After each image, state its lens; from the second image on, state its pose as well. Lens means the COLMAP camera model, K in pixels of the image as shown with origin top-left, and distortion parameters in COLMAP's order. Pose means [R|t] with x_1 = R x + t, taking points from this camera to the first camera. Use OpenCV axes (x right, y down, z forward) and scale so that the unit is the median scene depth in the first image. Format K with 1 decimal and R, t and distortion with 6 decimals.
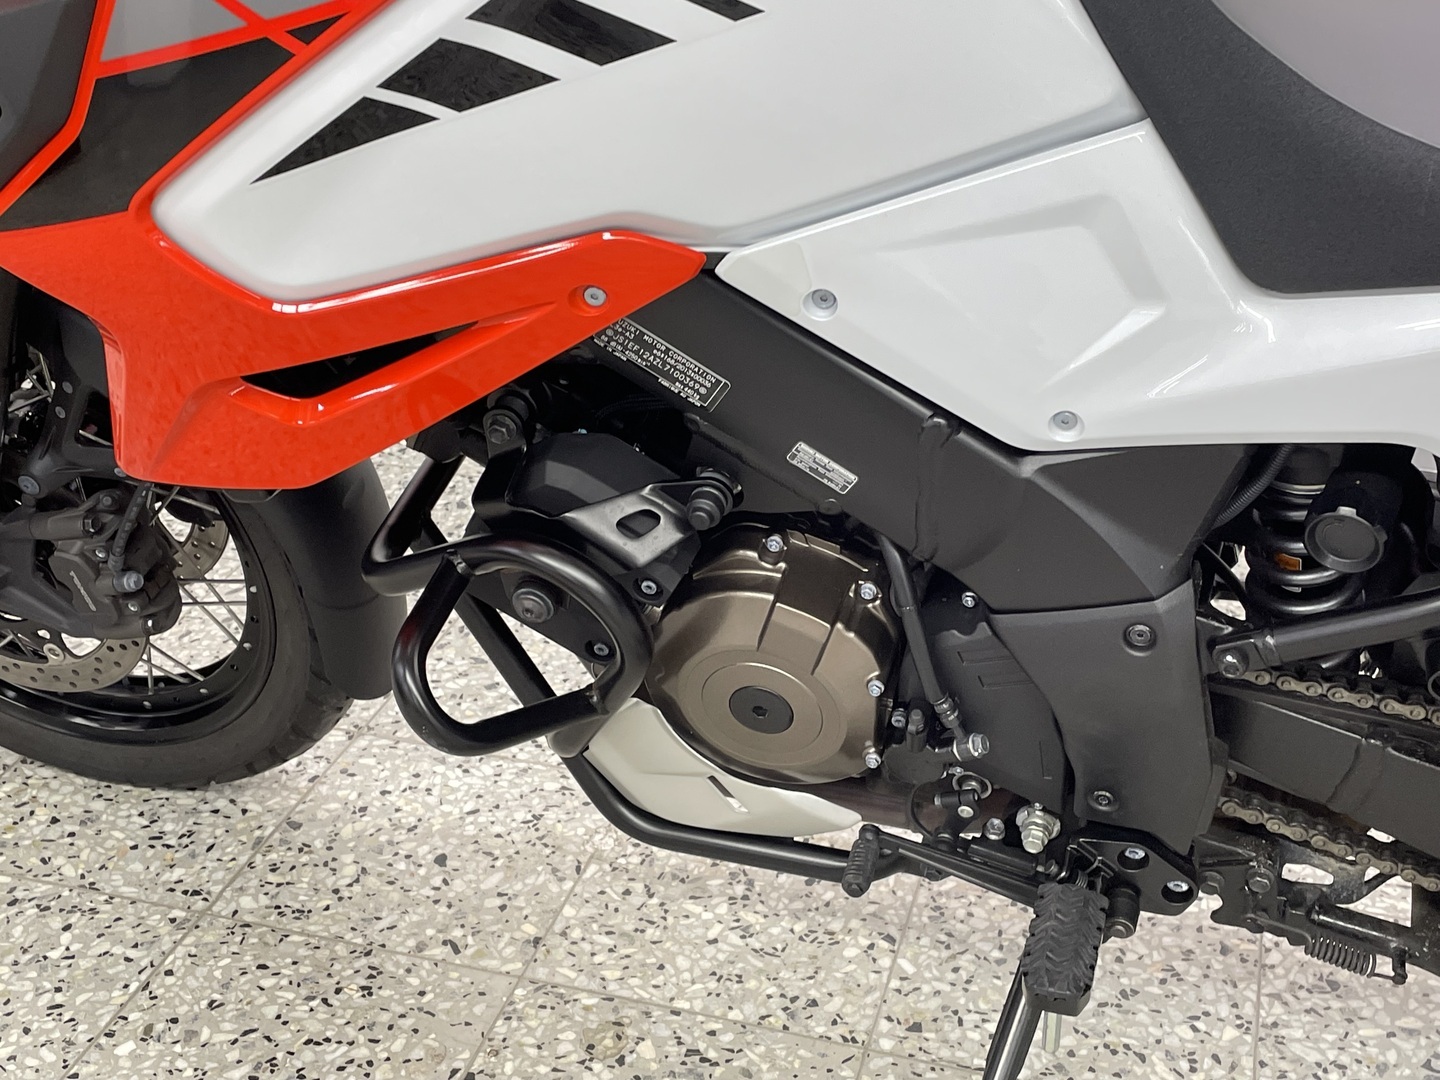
lens RADIAL K [[1840.5, 0, 740.8], [0, 1840.5, 538.2], [0, 0, 1]] dist [0.124738, -0.220742]
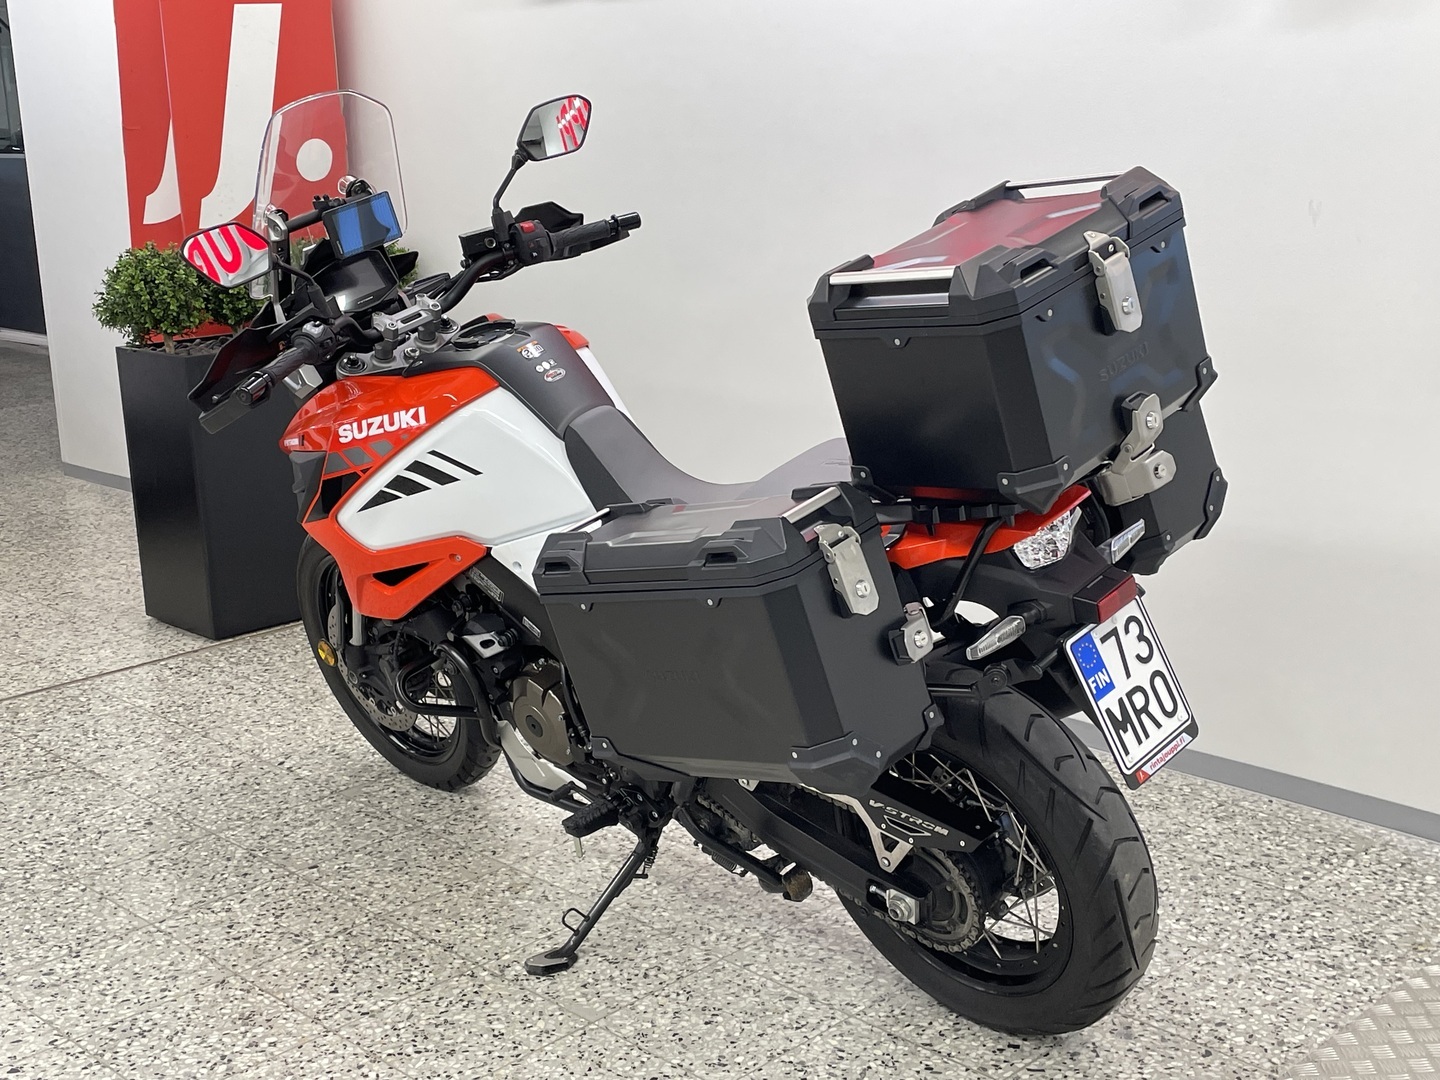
lens RADIAL K [[1827.8, 0, 721.5], [0, 1827.8, 534.9], [0, 0, 1]] dist [0.132232, -0.290894]
pose [[0.872644, 0.079449, -0.481851, 1.511381], [-0.189626, 0.964384, -0.184407, 0.266565], [0.450038, 0.252293, 0.856629, -1.221267]]
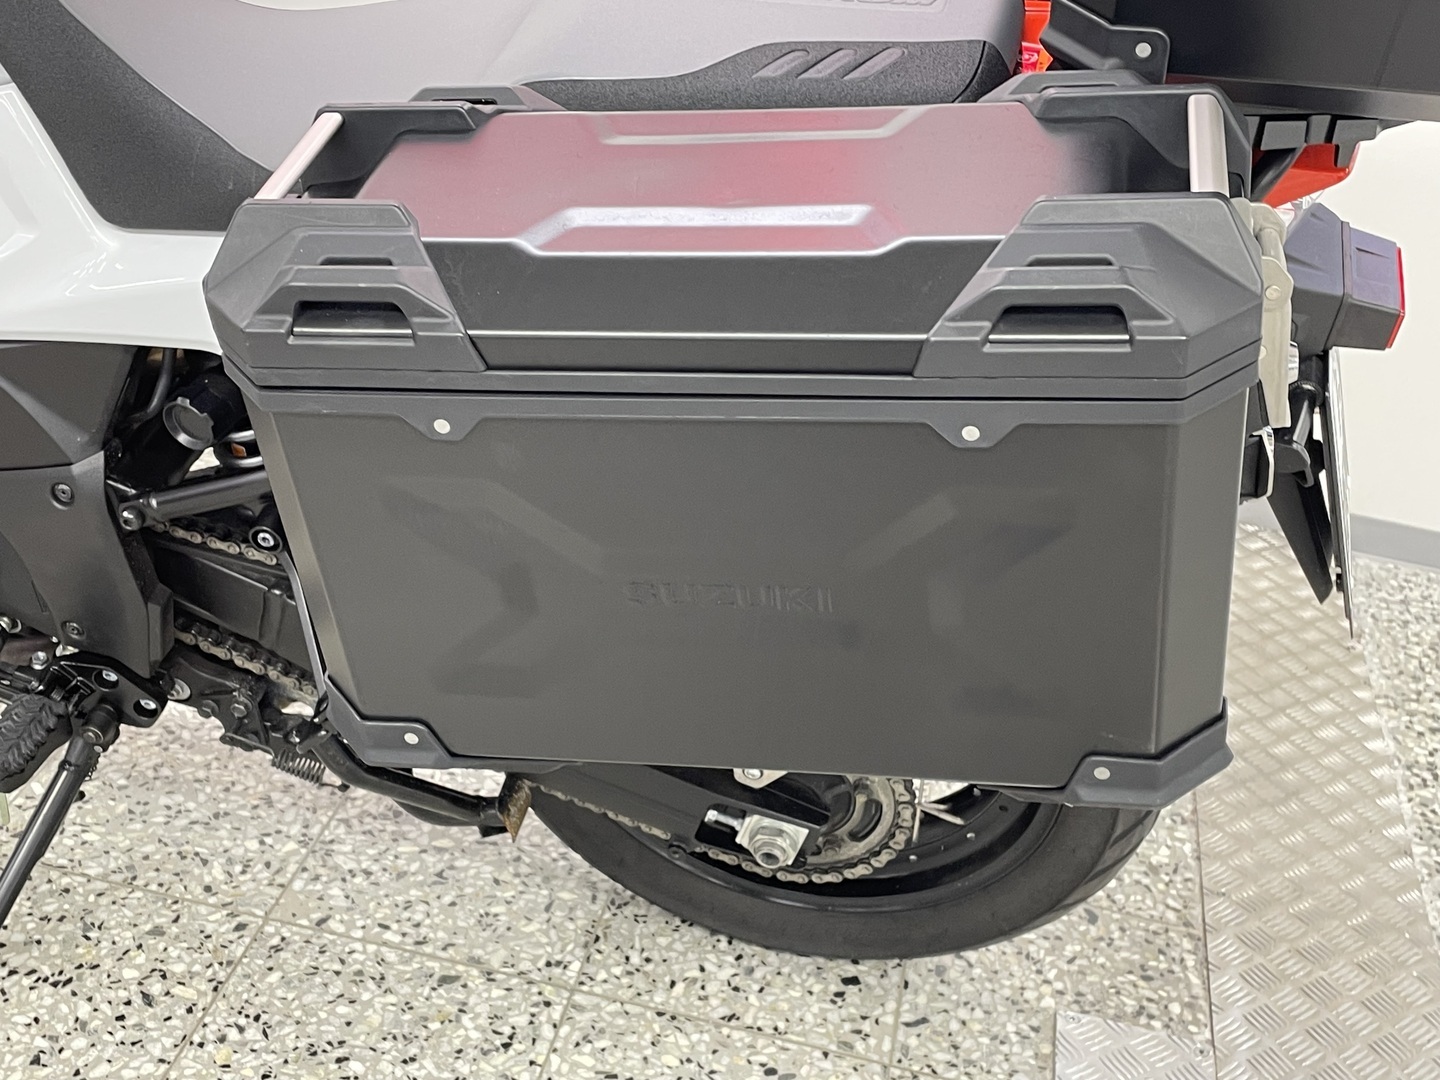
lens RADIAL K [[1827.8, 0, 721.5], [0, 1827.8, 534.9], [0, 0, 1]] dist [0.132232, -0.290894]
pose [[0.988578, 0.063738, 0.136569, 0.444589], [-0.066610, 0.997642, 0.016558, 0.027445], [-0.135192, -0.025465, 0.990492, -0.283934]]
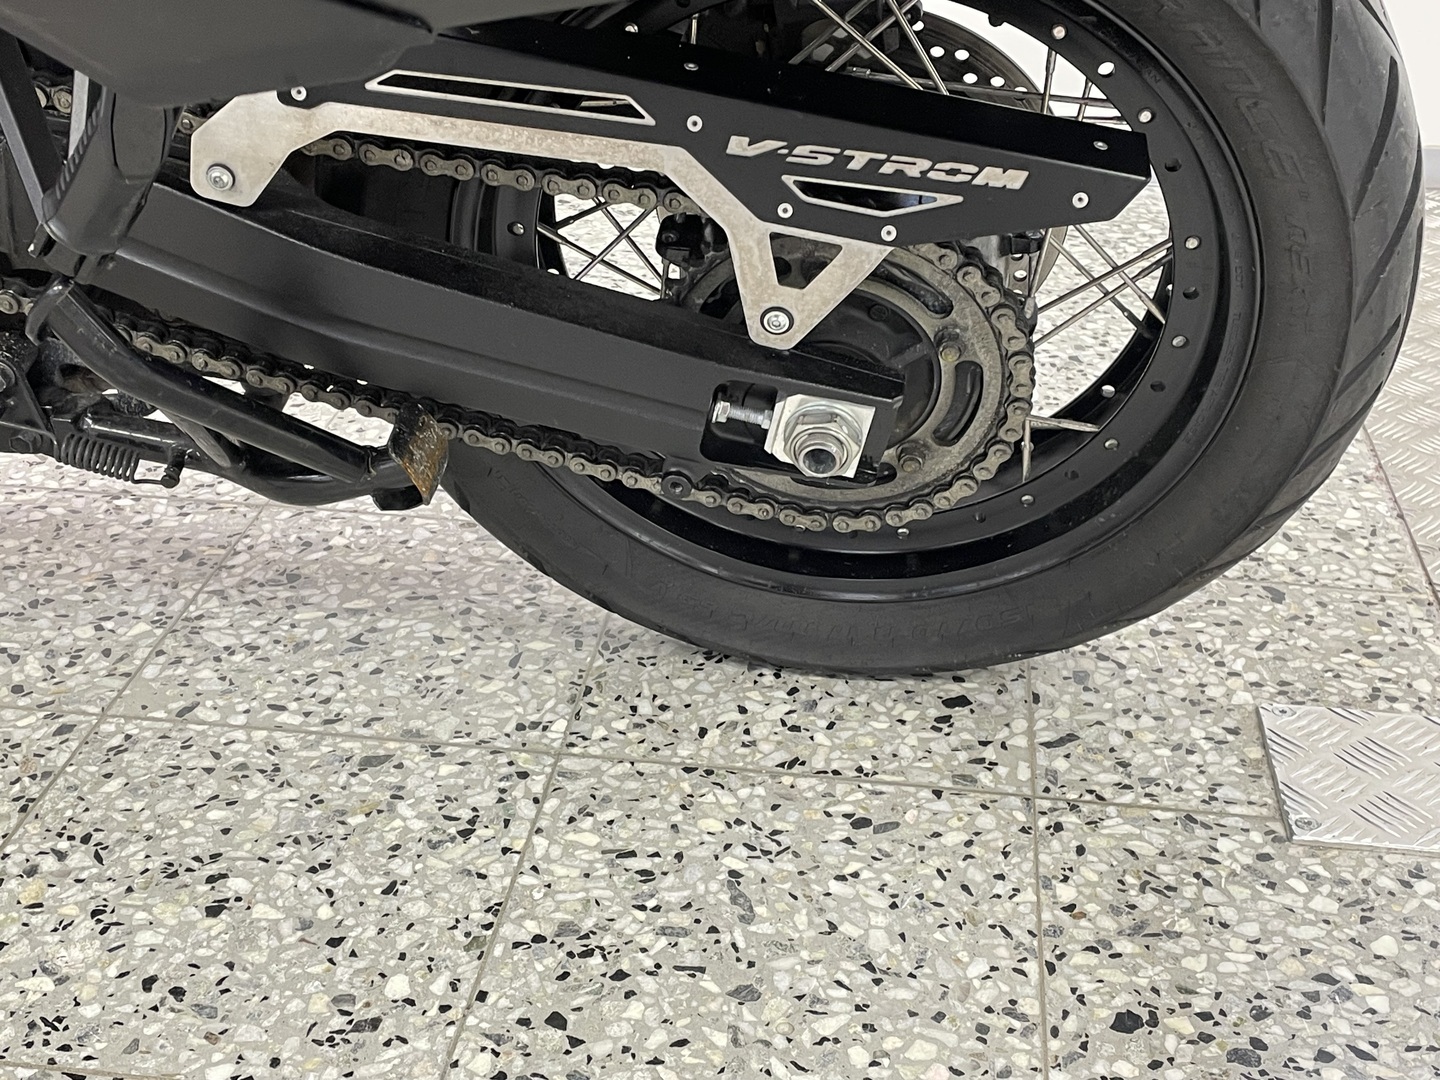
lens RADIAL K [[1822.6, 0, 723.9], [0, 1822.6, 526.3], [0, 0, 1]] dist [0.136873, -0.288902]
pose [[0.988449, -0.065084, 0.136868, 0.507632], [0.063503, 0.997855, 0.015892, 0.271201], [-0.137609, -0.007017, 0.990462, 0.148101]]
